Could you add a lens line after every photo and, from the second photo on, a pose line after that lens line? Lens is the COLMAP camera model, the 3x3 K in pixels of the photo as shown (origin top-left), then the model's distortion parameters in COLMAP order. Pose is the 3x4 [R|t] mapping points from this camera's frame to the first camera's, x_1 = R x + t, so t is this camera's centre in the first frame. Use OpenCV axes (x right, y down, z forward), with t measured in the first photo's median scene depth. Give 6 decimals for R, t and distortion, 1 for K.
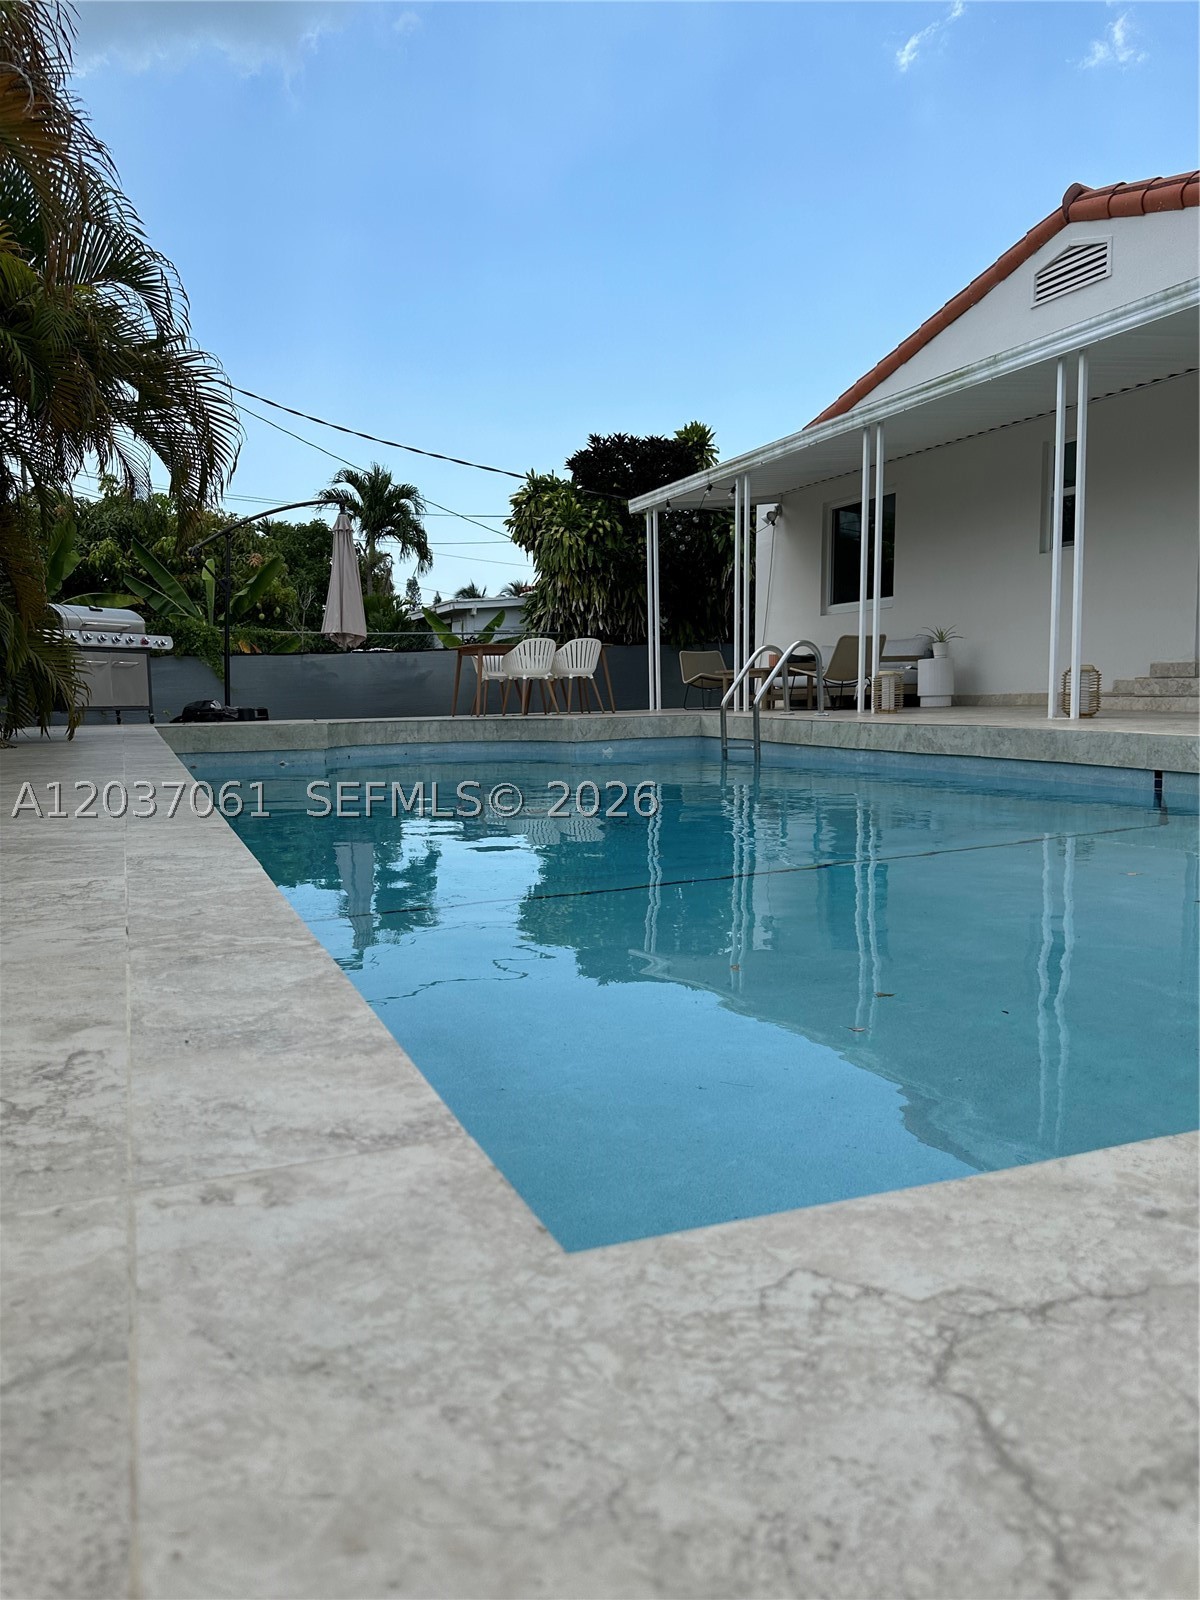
lens RADIAL K [[1124.4, 0, 588.9], [0, 1124.4, 820.9], [0, 0, 1]] dist [0.052052, -0.078314]
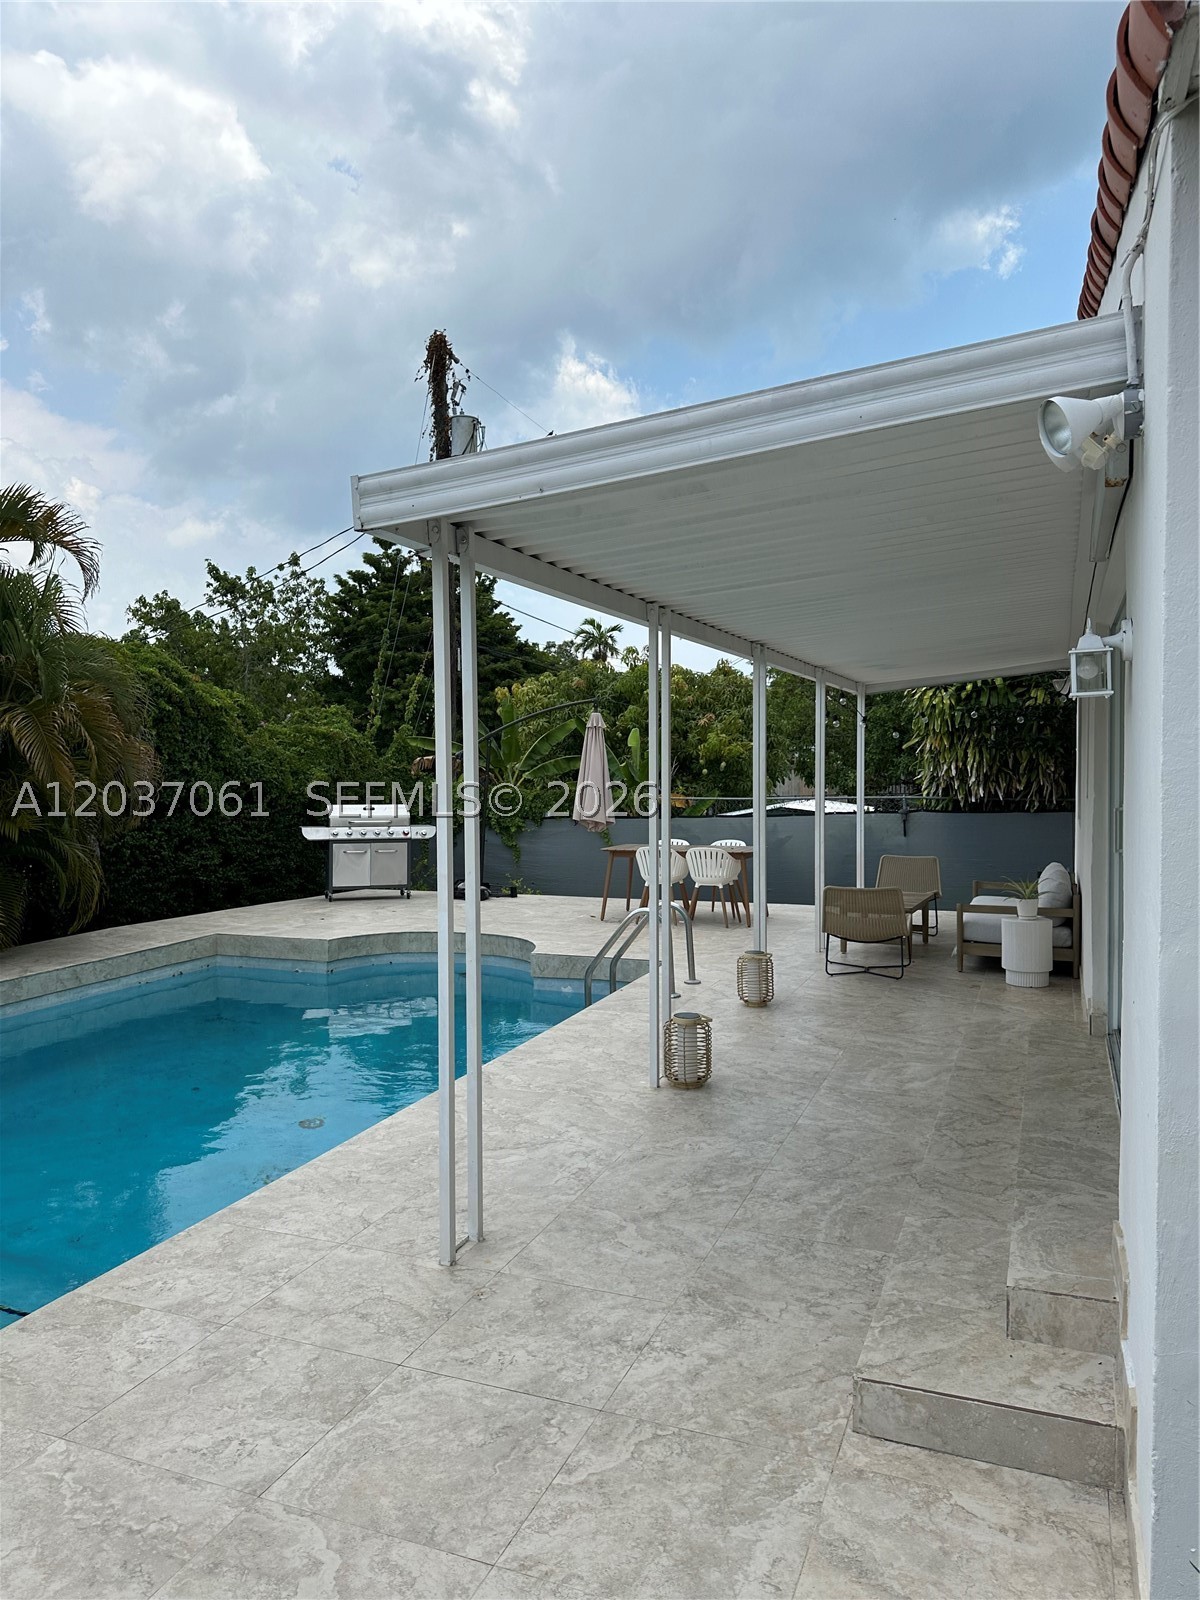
lens RADIAL K [[1118.6, 0, 596.1], [0, 1118.6, 799.6], [0, 0, 1]] dist [0.140076, -0.263259]
pose [[0.715025, 0.035111, -0.698216, 0.947804], [-0.086580, 0.995497, -0.038604, -0.255995], [0.693717, 0.088054, 0.714845, 0.422154]]
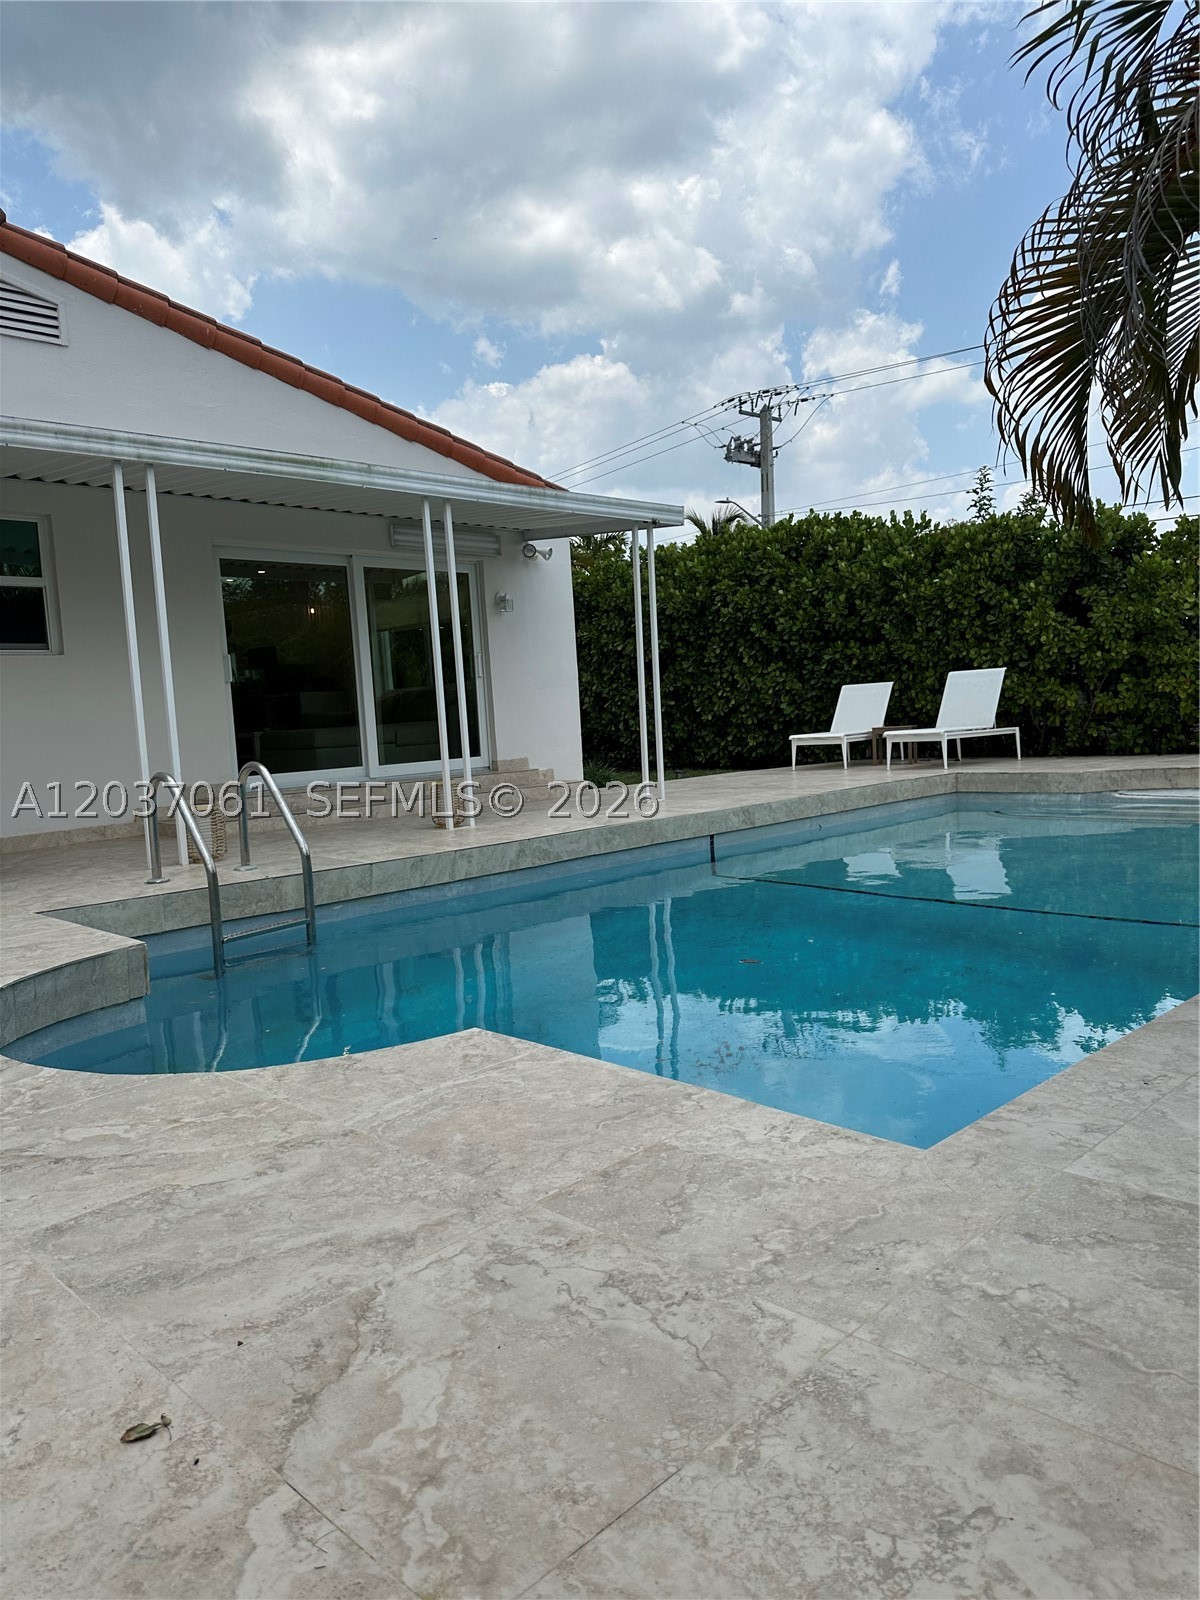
lens RADIAL K [[1118.5, 0, 600.0], [0, 1118.5, 800.0], [0, 0, 1]] dist [0.196485, -0.427898]
pose [[-0.370062, -0.032517, 0.928438, -0.657861], [0.172404, 0.979623, 0.103027, -0.213067], [-0.912870, 0.198193, -0.356915, 1.308376]]
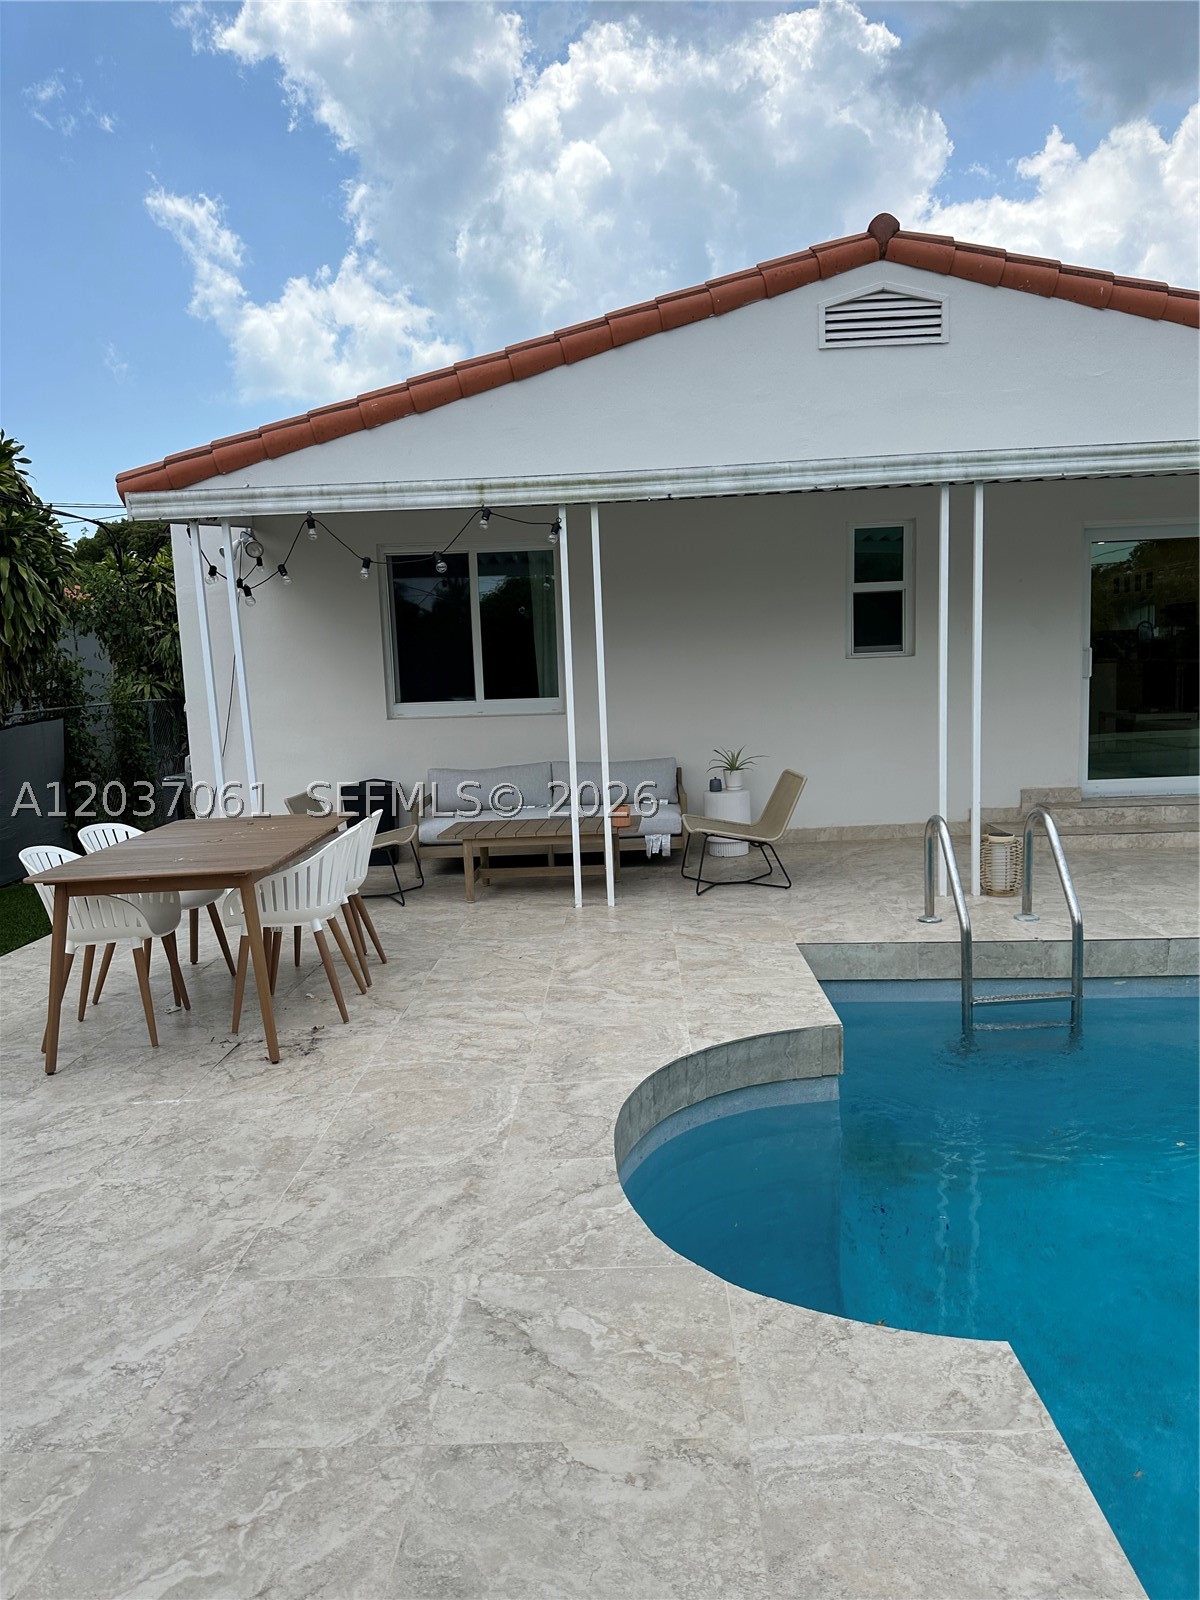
lens RADIAL K [[1117.7, 0, 588.0], [0, 1117.7, 802.9], [0, 0, 1]] dist [0.138239, -0.236262]
pose [[0.421626, -0.106021, 0.900551, -0.604613], [0.137477, 0.989135, 0.052086, -0.285834], [-0.896288, 0.101844, 0.431620, 1.176617]]
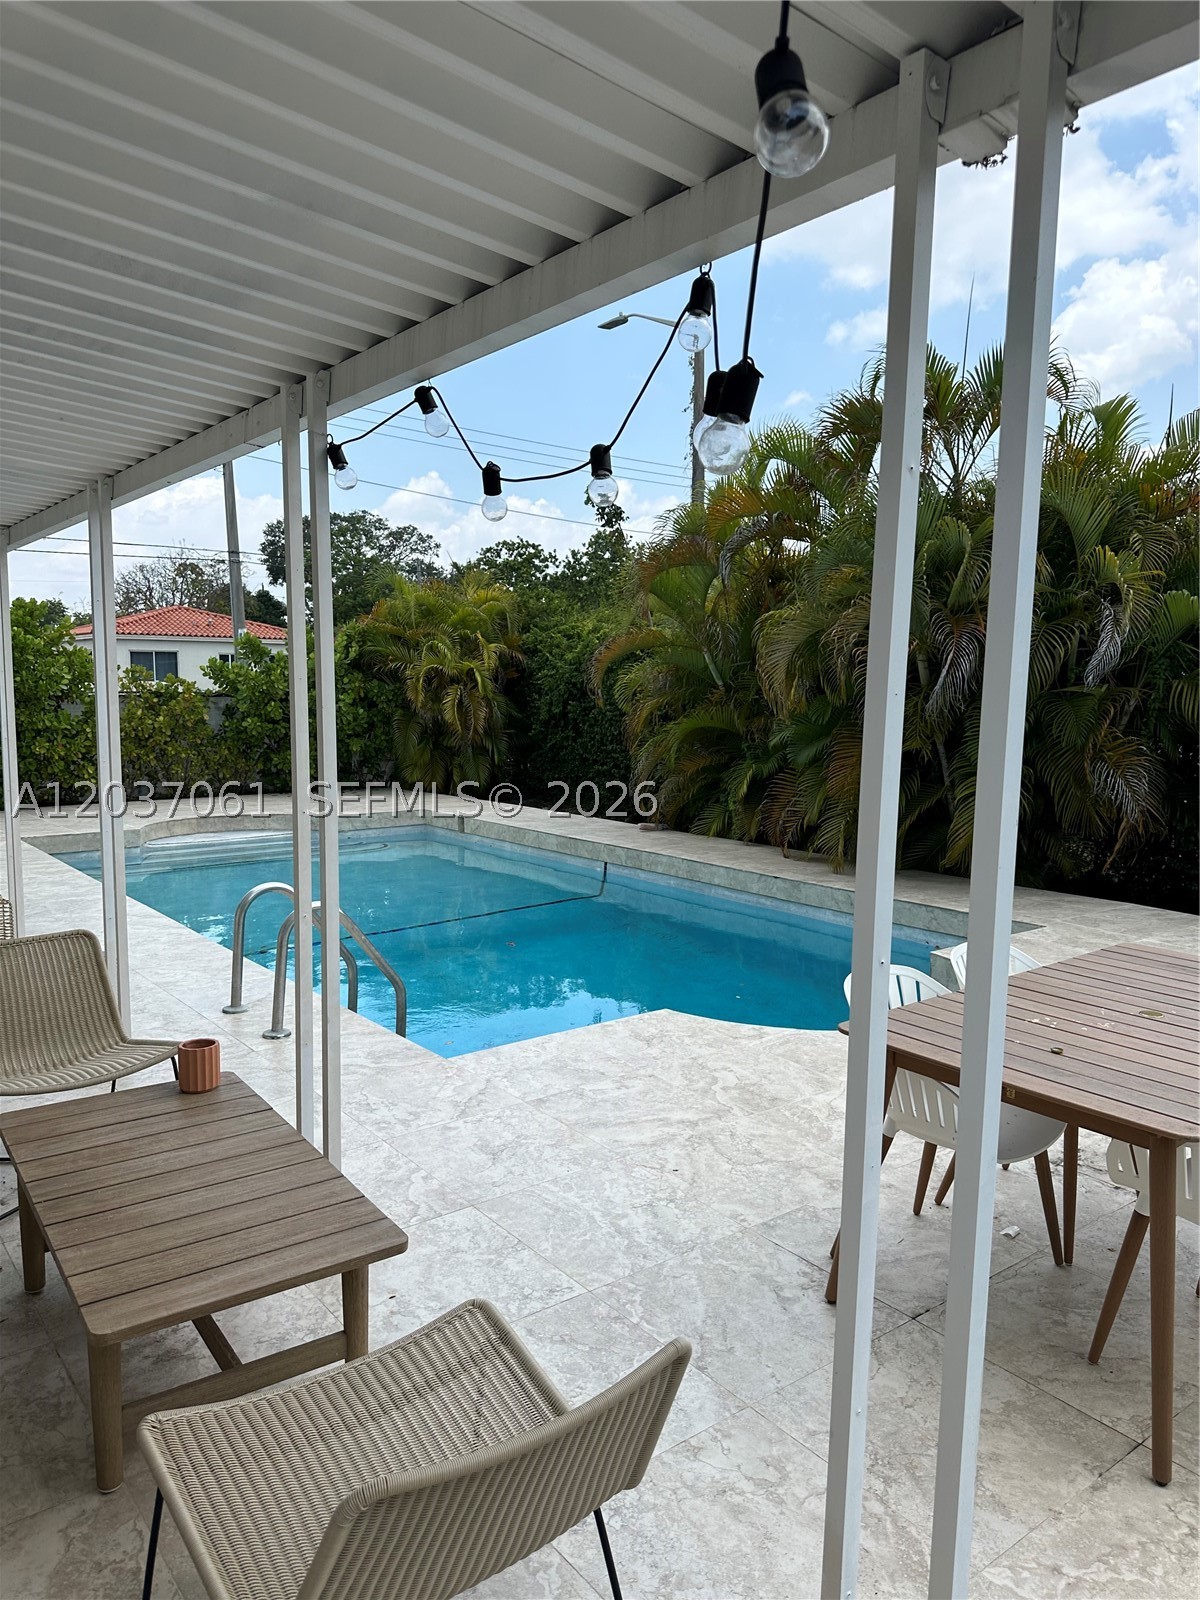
lens RADIAL K [[1116.1, 0, 609.7], [0, 1116.1, 806.3], [0, 0, 1]] dist [0.125633, -0.205304]
pose [[-0.960651, 0.038860, -0.275025, 0.221826], [-0.025603, 0.973560, 0.226990, -0.427157], [0.276575, 0.225100, -0.934257, 1.999630]]
